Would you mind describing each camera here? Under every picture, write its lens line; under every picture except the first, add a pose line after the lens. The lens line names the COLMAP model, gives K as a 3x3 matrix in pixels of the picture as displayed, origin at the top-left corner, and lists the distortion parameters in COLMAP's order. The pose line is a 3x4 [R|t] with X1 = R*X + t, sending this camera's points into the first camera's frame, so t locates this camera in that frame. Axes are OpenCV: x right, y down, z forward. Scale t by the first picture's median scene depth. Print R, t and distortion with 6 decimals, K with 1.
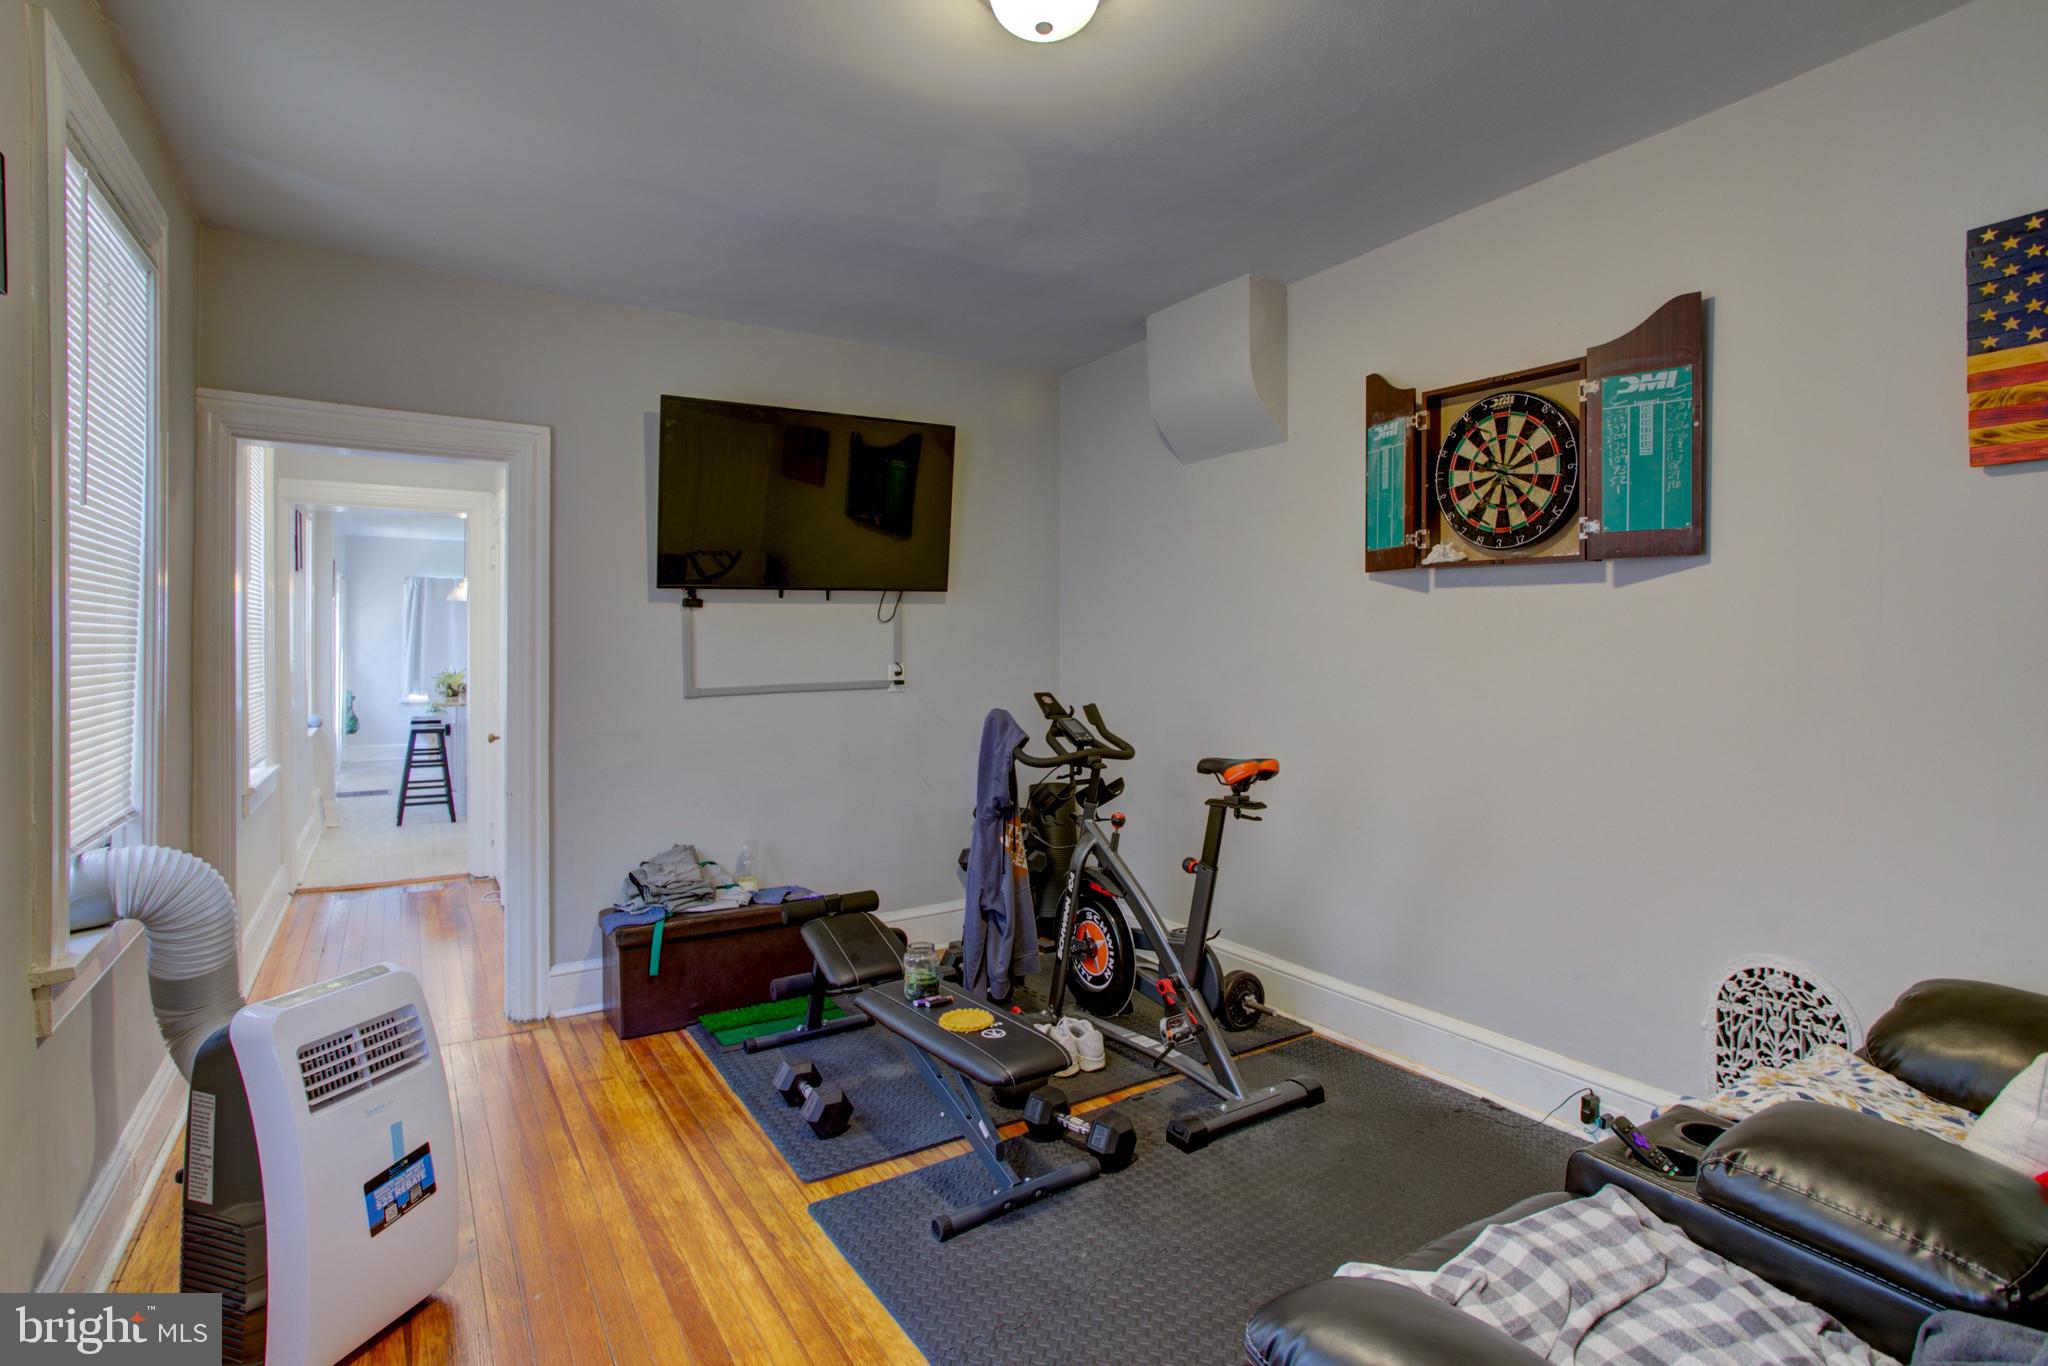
lens RADIAL K [[1022.1, 0, 1019.9], [0, 1022.1, 622.0], [0, 0, 1]] dist [-0.040009, 0.000777]
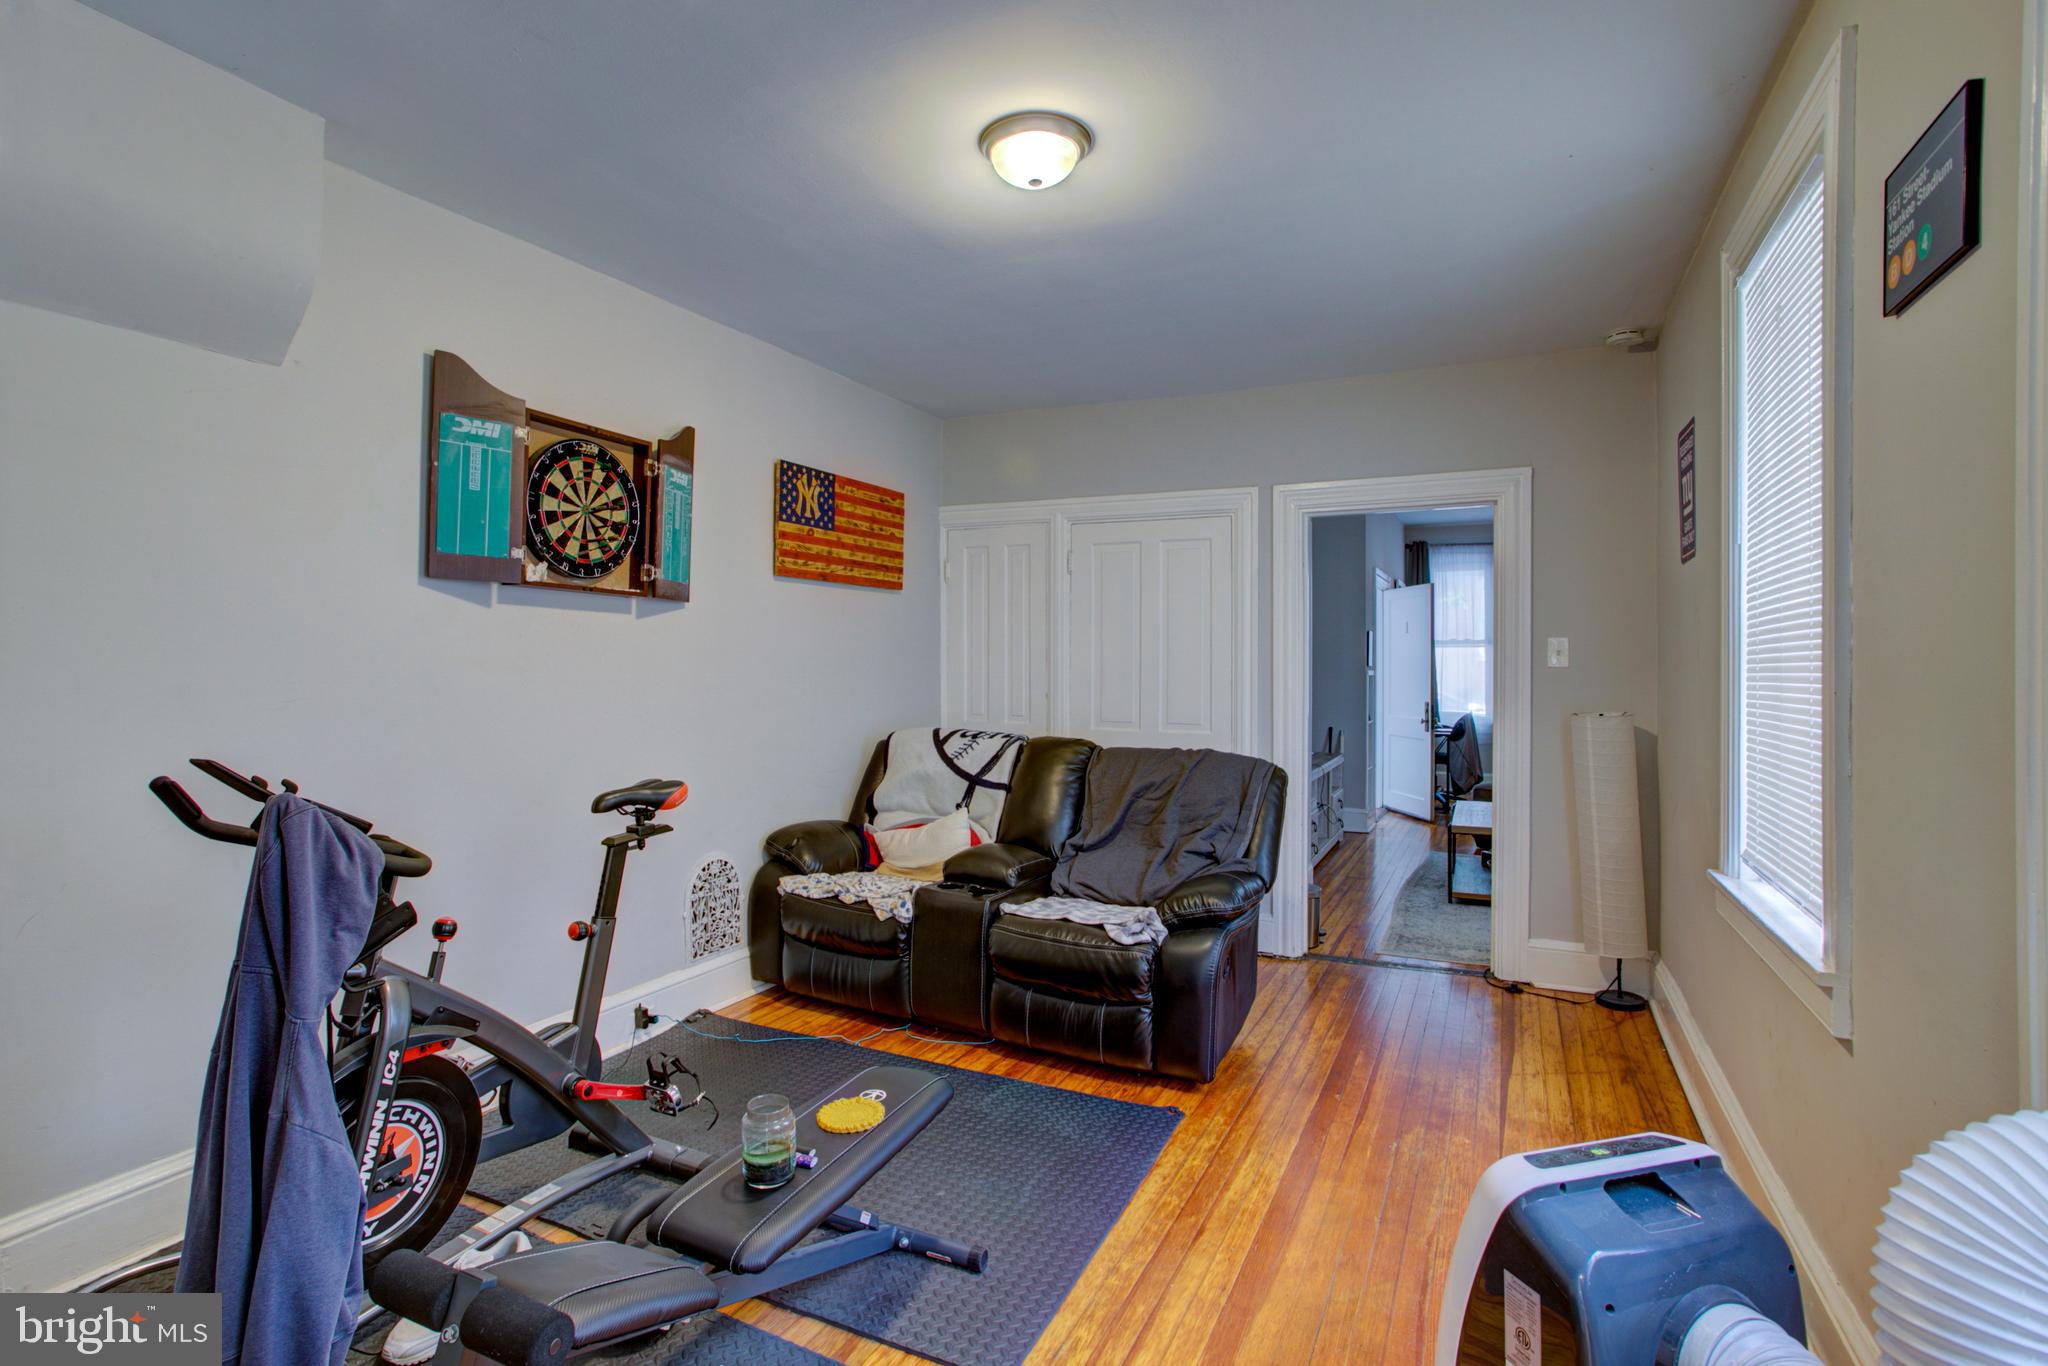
lens RADIAL K [[998.5, 0, 1013.1], [0, 998.5, 644.4], [0, 0, 1]] dist [-0.010535, 0.000427]
pose [[-0.529156, 0.014672, 0.848398, -0.727076], [-0.023654, 0.999207, -0.032034, 0.027177], [-0.848195, -0.037019, -0.528389, 1.181129]]
